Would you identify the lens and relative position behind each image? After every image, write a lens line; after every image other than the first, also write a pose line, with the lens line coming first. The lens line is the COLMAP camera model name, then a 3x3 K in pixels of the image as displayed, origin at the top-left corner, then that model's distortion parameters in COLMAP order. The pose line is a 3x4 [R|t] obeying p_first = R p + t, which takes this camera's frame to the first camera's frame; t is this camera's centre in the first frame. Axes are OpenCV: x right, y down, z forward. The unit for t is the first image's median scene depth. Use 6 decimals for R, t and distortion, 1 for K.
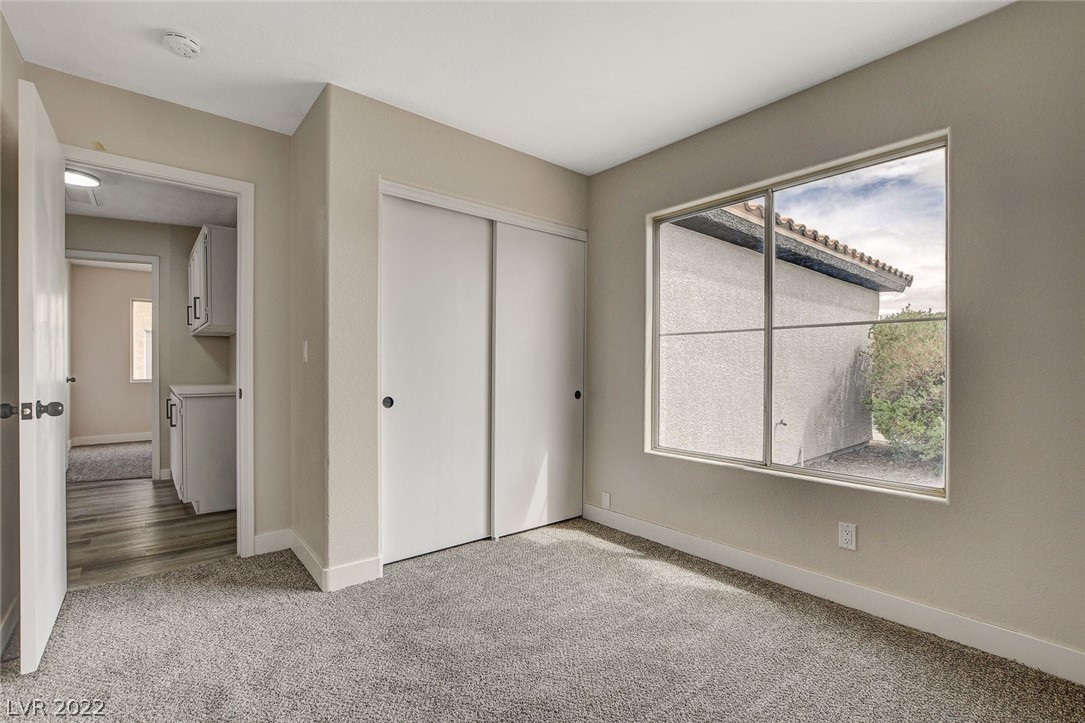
lens RADIAL K [[473.5, 0, 543.5], [0, 473.5, 376.5], [0, 0, 1]] dist [-0.014035, 0.001572]
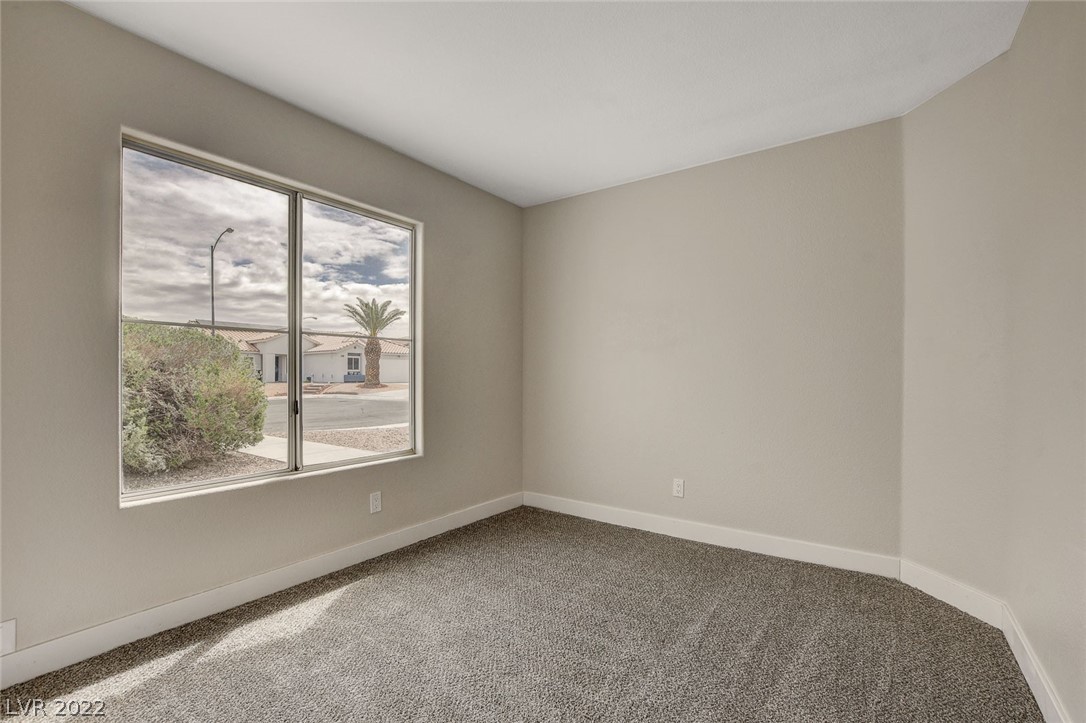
lens RADIAL K [[477.0, 0, 542.1], [0, 477.0, 373.7], [0, 0, 1]] dist [-0.013212, 0.000991]
pose [[-0.251078, 0.001255, 0.967966, -0.636805], [0.008489, 0.999964, 0.000905, -0.010950], [-0.967930, 0.008444, -0.251079, 0.761583]]
